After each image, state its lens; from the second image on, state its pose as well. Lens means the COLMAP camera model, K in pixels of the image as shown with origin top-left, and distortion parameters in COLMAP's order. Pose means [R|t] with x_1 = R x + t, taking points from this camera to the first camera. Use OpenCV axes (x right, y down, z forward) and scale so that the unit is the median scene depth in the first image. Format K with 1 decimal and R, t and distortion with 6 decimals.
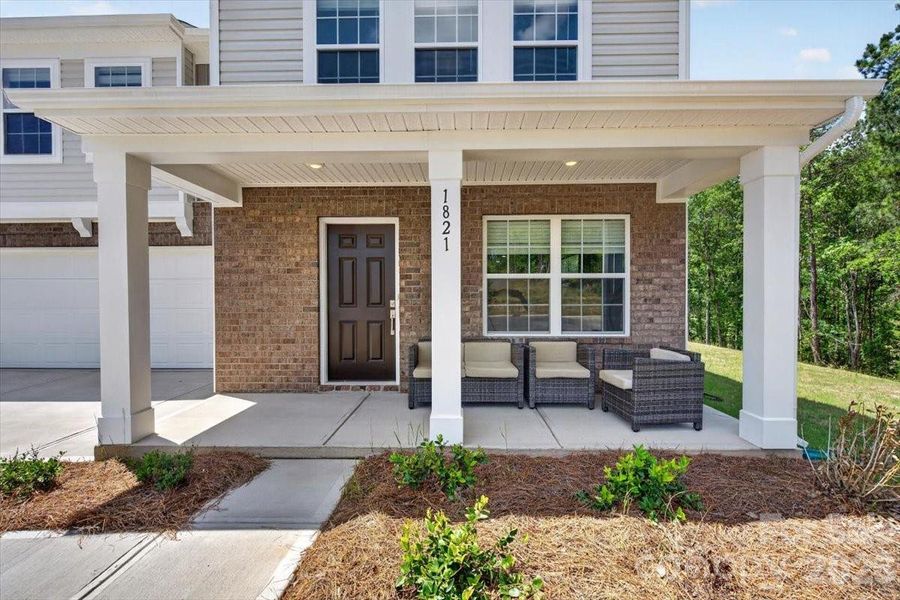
lens RADIAL K [[410.5, 0, 445.6], [0, 410.5, 301.9], [0, 0, 1]] dist [0.001463, -0.000492]
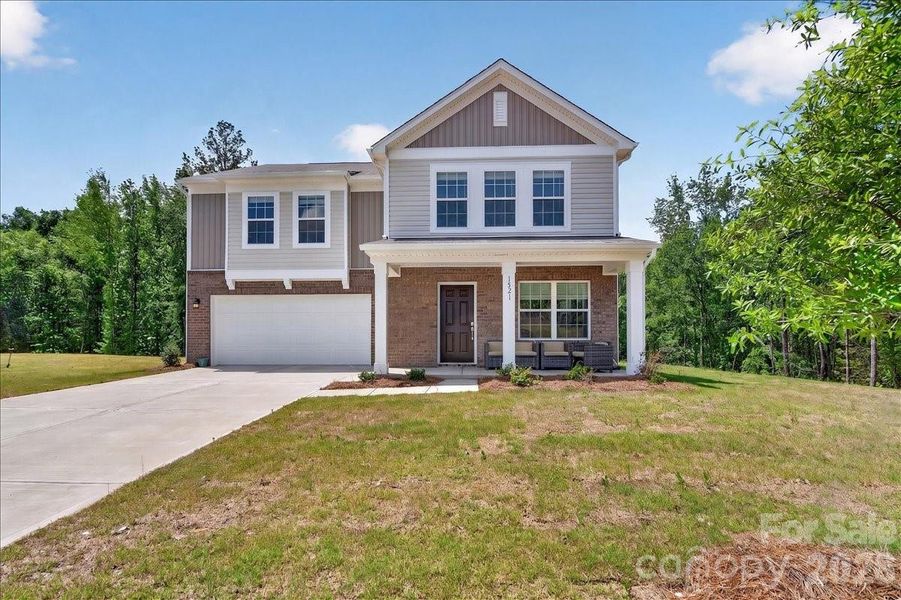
lens RADIAL K [[411.0, 0, 436.5], [0, 411.0, 331.4], [0, 0, 1]] dist [0.001463, -0.000492]
pose [[0.999740, 0.002256, -0.022707, -0.266460], [-0.002744, 0.999766, -0.021470, 0.085682], [0.022653, 0.021526, 0.999512, -1.044966]]
